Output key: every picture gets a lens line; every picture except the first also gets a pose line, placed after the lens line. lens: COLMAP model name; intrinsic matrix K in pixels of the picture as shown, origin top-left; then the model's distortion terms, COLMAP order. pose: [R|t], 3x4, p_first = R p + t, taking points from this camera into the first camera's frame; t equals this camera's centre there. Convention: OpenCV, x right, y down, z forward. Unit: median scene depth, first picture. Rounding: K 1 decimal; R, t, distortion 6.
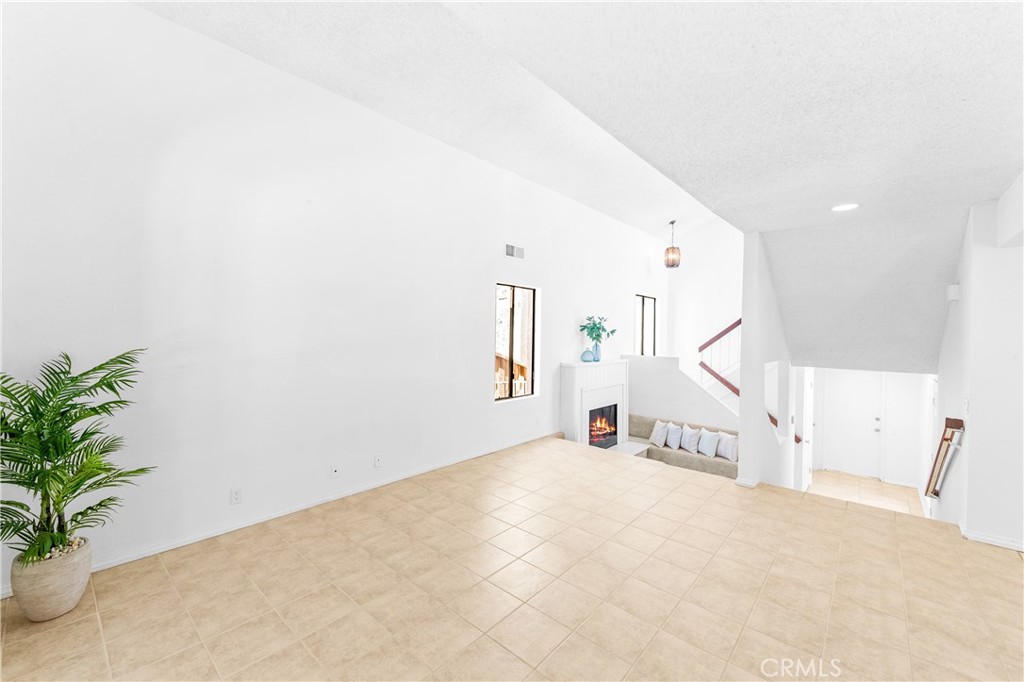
lens RADIAL K [[408.7, 0, 515.0], [0, 408.7, 346.0], [0, 0, 1]] dist [-0.002037, -0.000850]
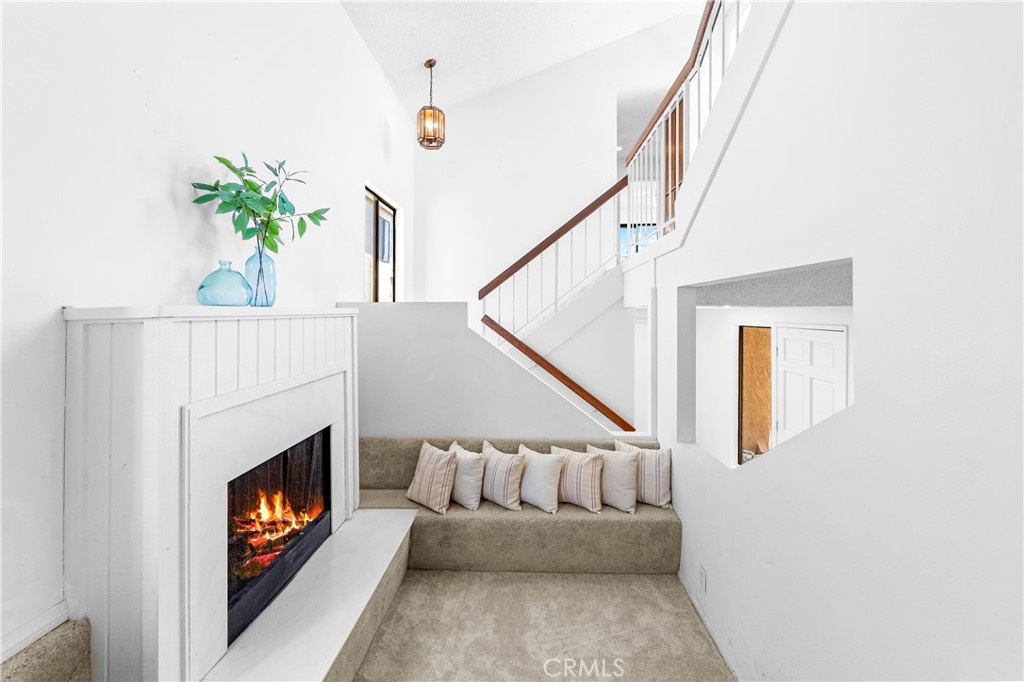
lens RADIAL K [[408.7, 0, 505.6], [0, 408.7, 309.8], [0, 0, 1]] dist [-0.002037, -0.000850]
pose [[0.789280, -0.008059, 0.613981, 0.157437], [0.030449, 0.999197, -0.026027, 0.055191], [-0.613278, 0.039238, 0.788892, 0.646562]]
